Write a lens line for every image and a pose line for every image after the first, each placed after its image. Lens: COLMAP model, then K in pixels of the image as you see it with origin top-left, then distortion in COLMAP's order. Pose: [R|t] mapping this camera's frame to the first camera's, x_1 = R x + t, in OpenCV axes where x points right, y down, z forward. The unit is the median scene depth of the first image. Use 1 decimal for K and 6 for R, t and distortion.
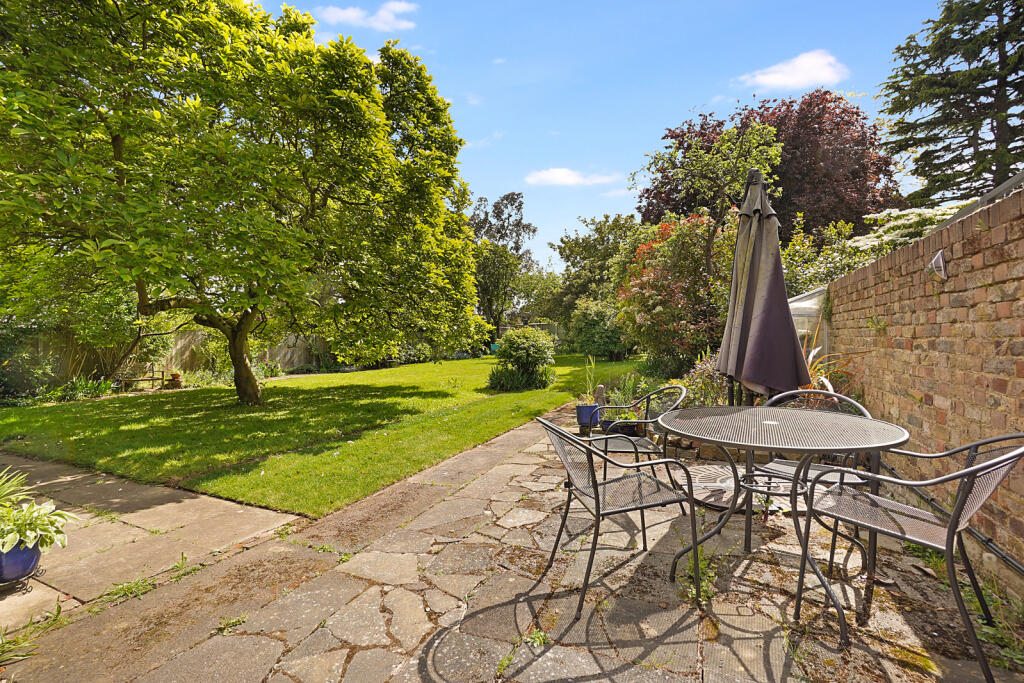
lens RADIAL K [[456.8, 0, 512.0], [0, 456.8, 341.5], [0, 0, 1]] dist [-0.065228, 0.024553]
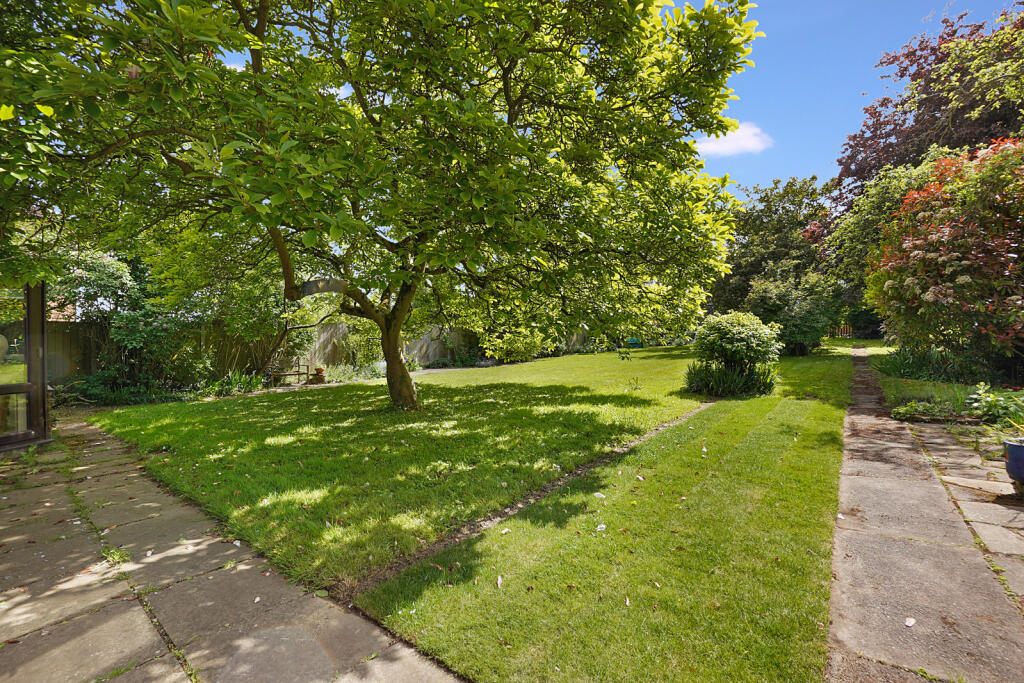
lens RADIAL K [[456.8, 0, 512.0], [0, 456.8, 341.5], [0, 0, 1]] dist [-0.065228, 0.024553]
pose [[0.971887, -0.004108, -0.235414, -0.146651], [0.007807, 0.999860, 0.014784, 0.004124], [0.235320, -0.016206, 0.971783, 0.176352]]
